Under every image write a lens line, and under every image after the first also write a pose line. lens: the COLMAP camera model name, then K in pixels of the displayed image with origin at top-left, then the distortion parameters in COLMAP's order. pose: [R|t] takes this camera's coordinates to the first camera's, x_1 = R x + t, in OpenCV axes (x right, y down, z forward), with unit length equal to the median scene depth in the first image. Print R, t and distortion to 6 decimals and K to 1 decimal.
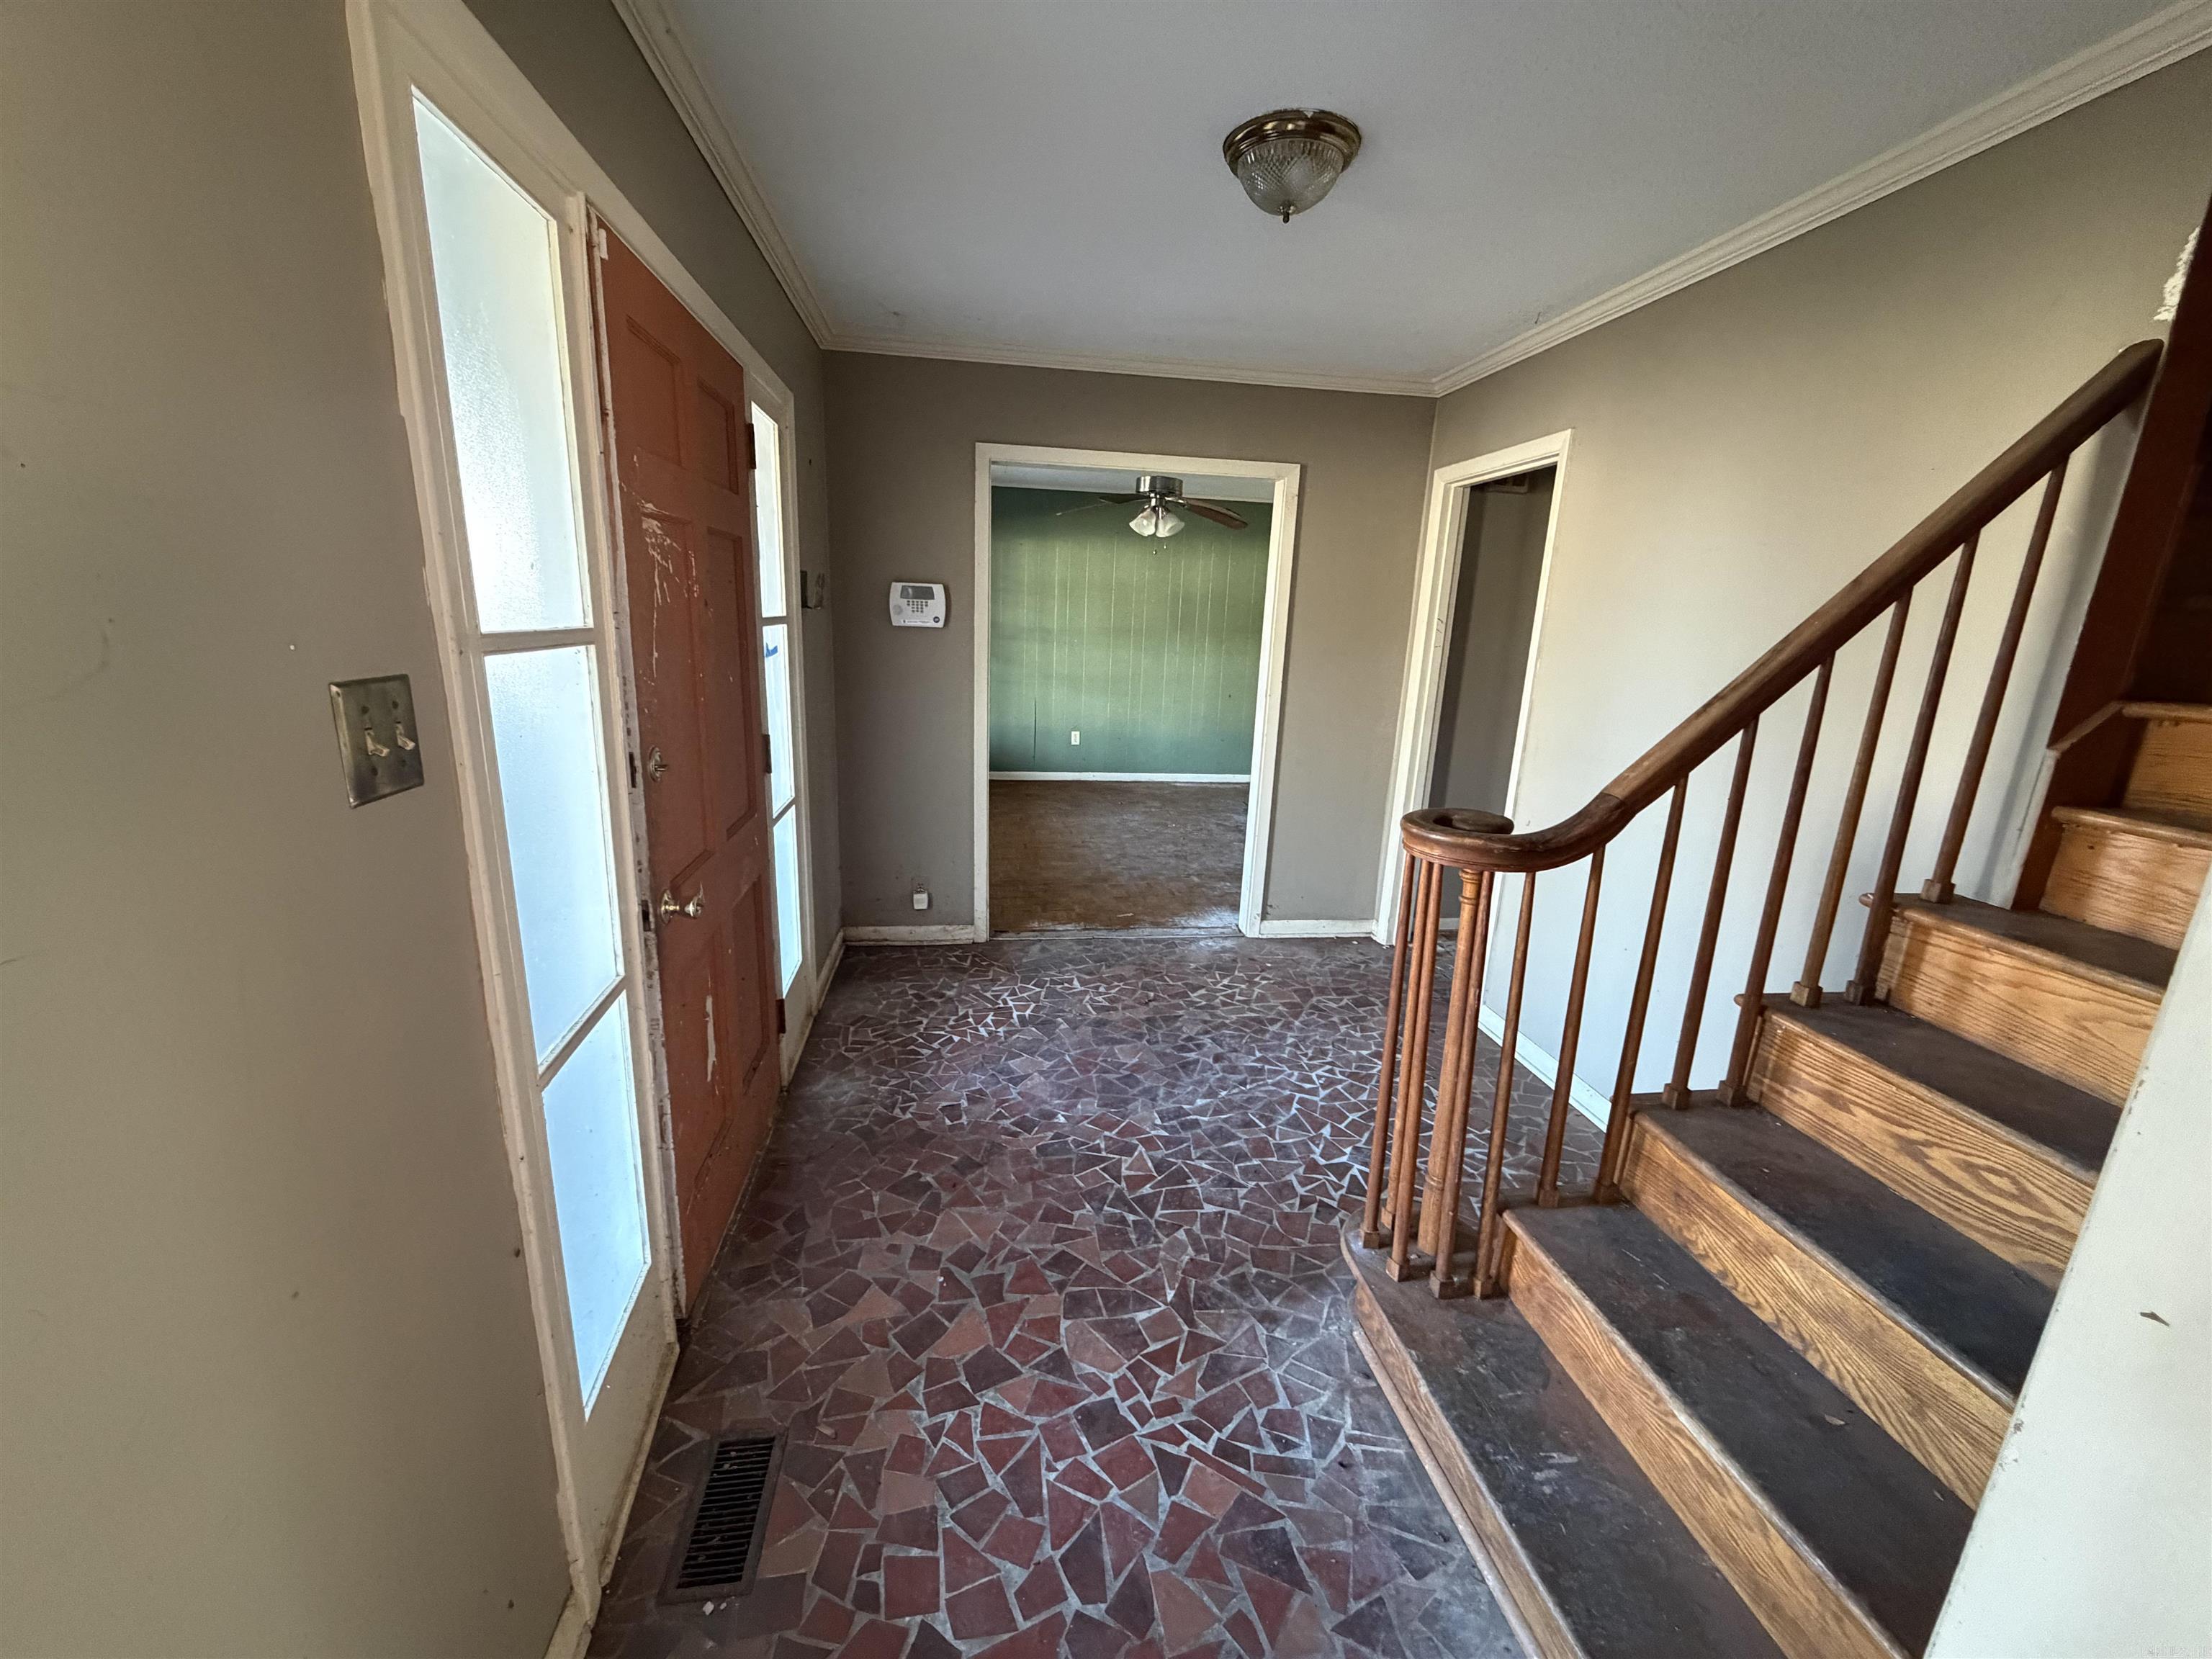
lens RADIAL K [[873.3, 0, 1095.2], [0, 873.3, 825.4], [0, 0, 1]] dist [-0.001904, 0.000311]
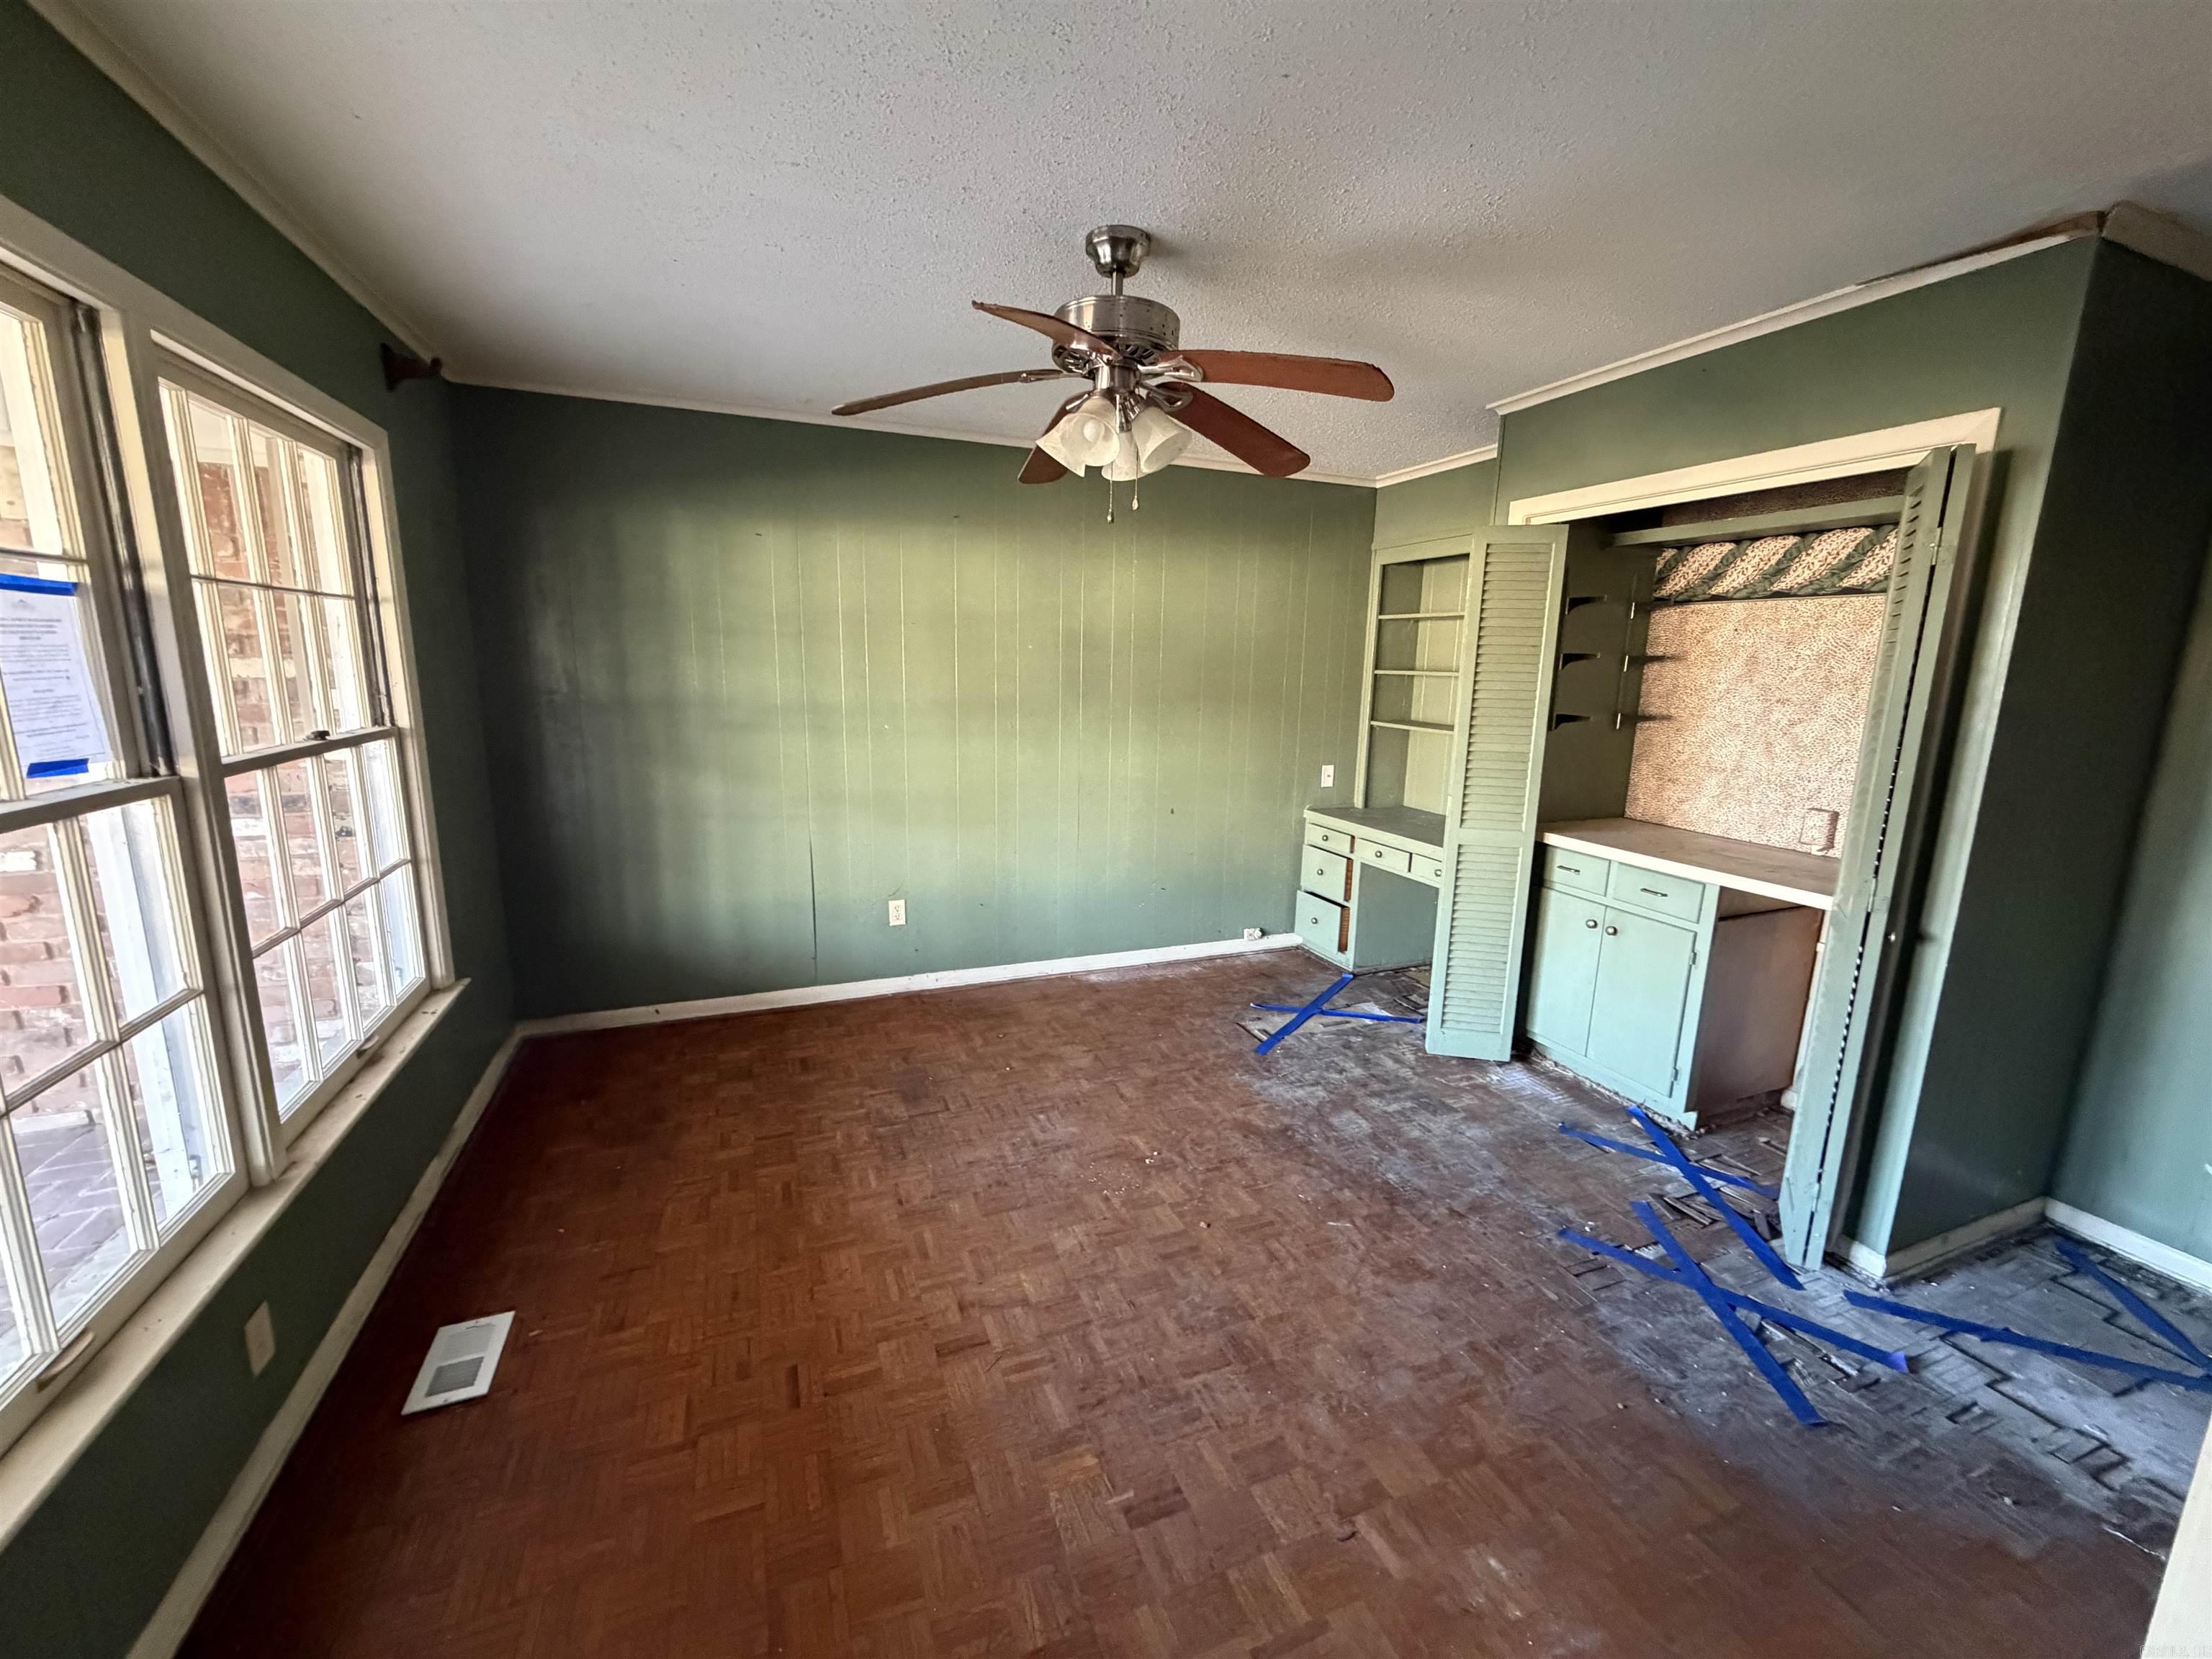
lens RADIAL K [[873.3, 0, 1117.0], [0, 873.3, 829.0], [0, 0, 1]] dist [-0.001904, 0.000311]
pose [[0.966682, -0.065353, 0.247499, -0.021968], [0.076559, 0.996418, -0.035916, -0.123516], [-0.244265, 0.053668, 0.968222, 0.478472]]
